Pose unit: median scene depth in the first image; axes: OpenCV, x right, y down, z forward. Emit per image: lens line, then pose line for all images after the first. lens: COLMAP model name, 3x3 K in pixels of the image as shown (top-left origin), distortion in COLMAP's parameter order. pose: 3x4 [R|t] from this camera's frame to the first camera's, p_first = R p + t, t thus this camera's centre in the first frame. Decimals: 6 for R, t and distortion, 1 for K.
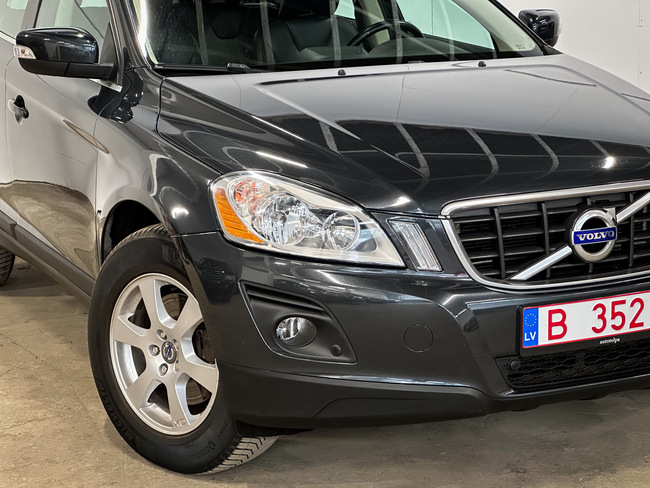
lens RADIAL K [[1473.1, 0, 325.0], [0, 1473.1, 244.0], [0, 0, 1]] dist [0.165185, 0.636227]
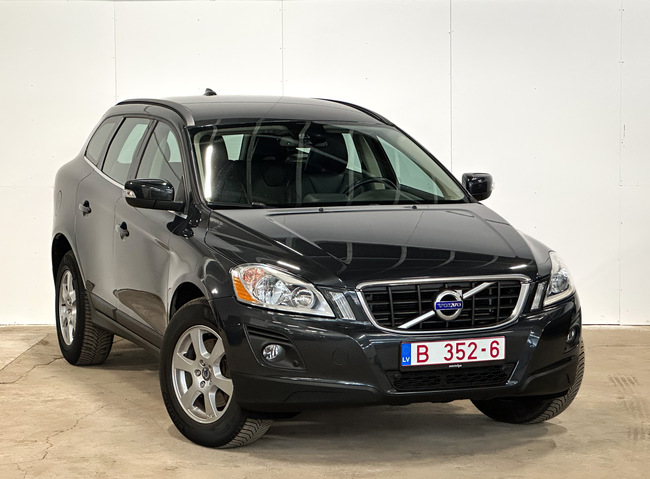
lens RADIAL K [[1837.6, 0, 325.0], [0, 1837.6, 239.5], [0, 0, 1]] dist [-0.023270, 1.113252]
pose [[0.996132, 0.026041, -0.083920, 0.216587], [-0.034890, 0.993779, -0.105764, 0.150957], [0.080644, 0.108283, 0.990844, -1.158019]]
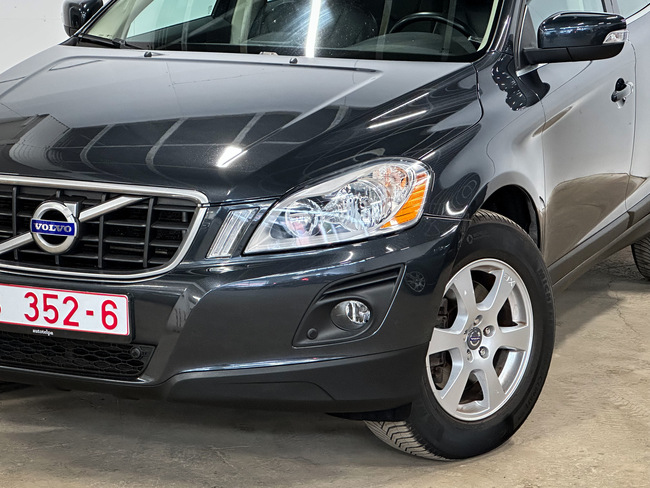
lens RADIAL K [[1760.1, 0, 325.0], [0, 1760.1, 244.0], [0, 0, 1]] dist [-0.061651, -0.055430]
pose [[0.648829, 0.165034, -0.742822, 1.195962], [-0.167681, 0.983210, 0.071978, -0.112079], [0.742229, 0.077856, 0.665608, 0.341696]]
